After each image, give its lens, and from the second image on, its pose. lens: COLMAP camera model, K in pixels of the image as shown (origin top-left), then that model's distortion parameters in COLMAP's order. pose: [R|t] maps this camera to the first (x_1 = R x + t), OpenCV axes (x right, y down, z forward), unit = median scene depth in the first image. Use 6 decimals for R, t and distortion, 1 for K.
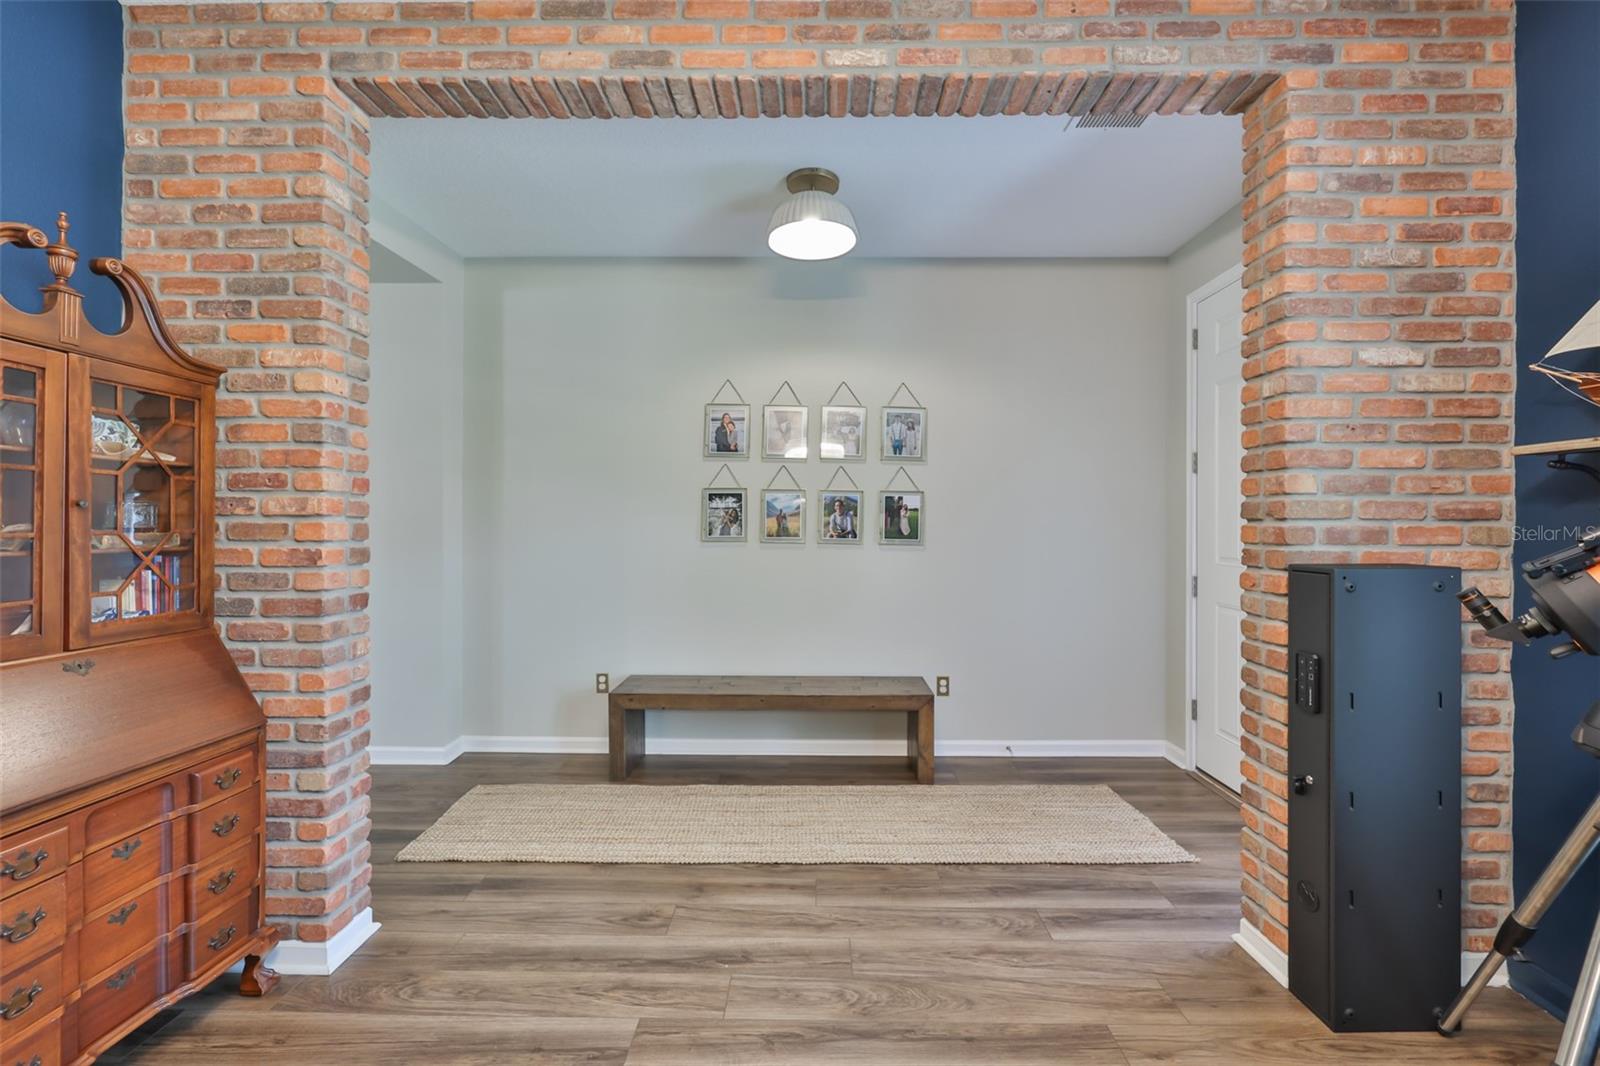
lens RADIAL K [[678.6, 0, 801.3], [0, 678.6, 526.9], [0, 0, 1]] dist [-0.003274, -0.000023]
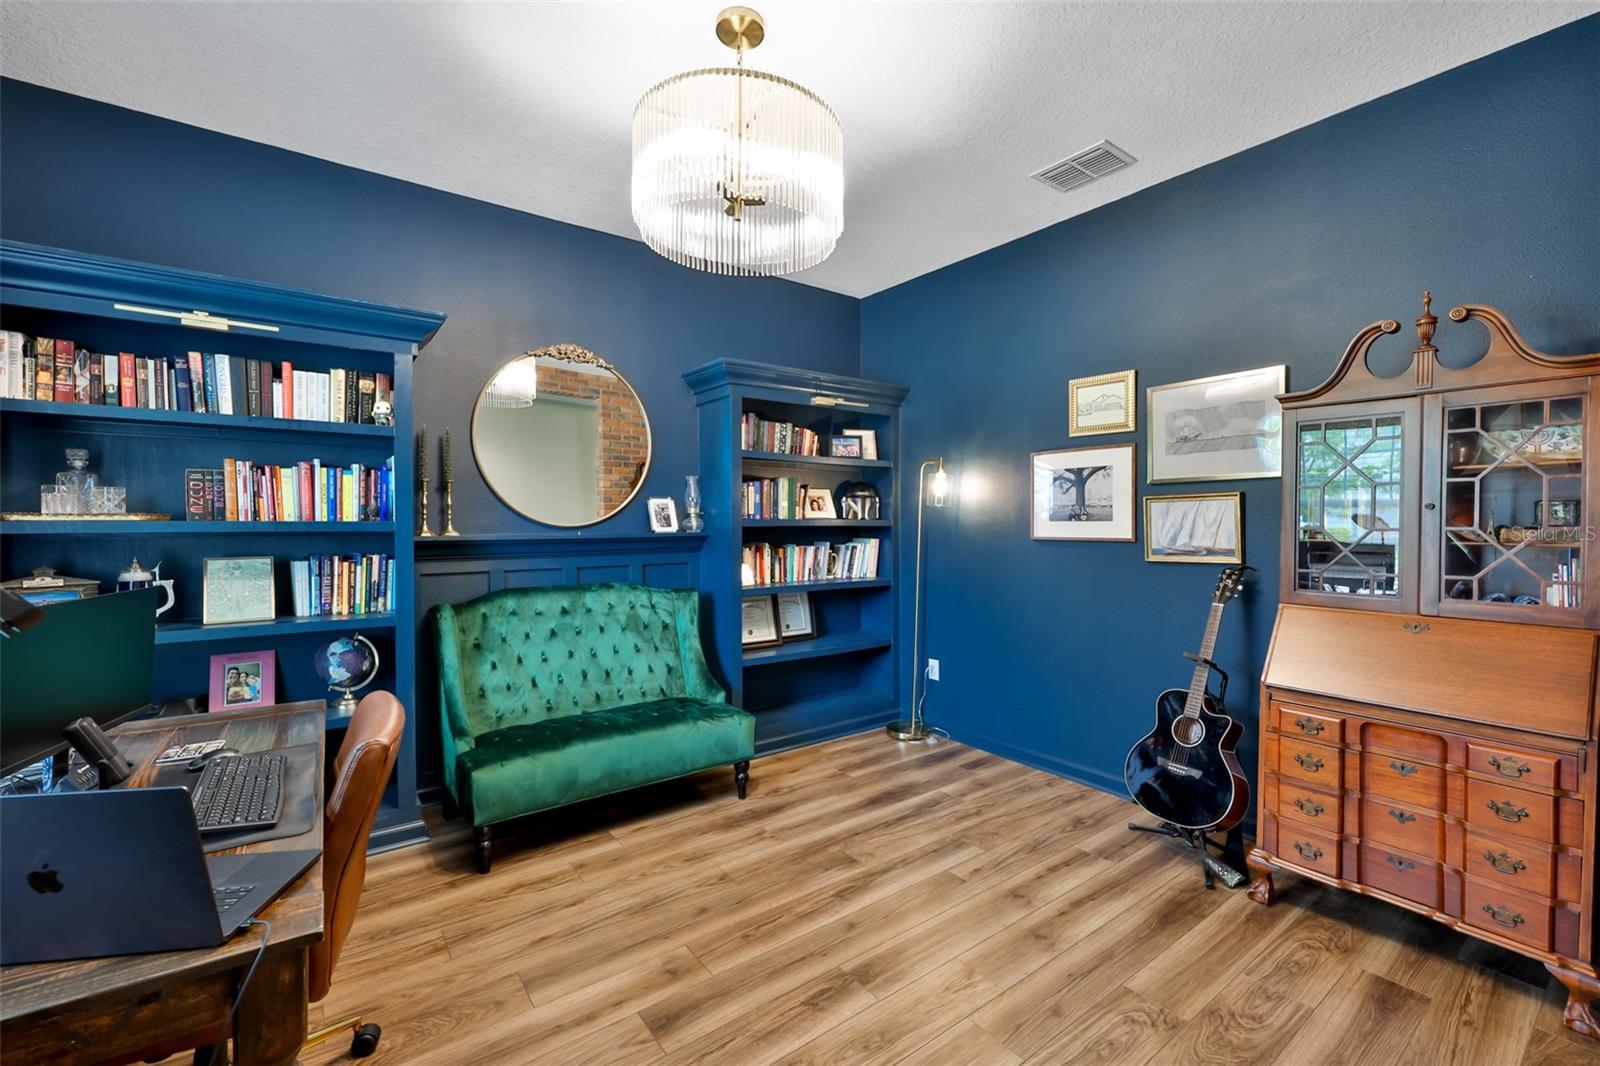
lens RADIAL K [[678.6, 0, 806.0], [0, 678.6, 525.0], [0, 0, 1]] dist [-0.003274, -0.000023]
pose [[-0.796344, 0.002953, -0.604836, 0.724809], [0.001063, 0.999993, 0.003483, -0.003979], [0.604843, 0.002131, -0.796342, 1.339919]]
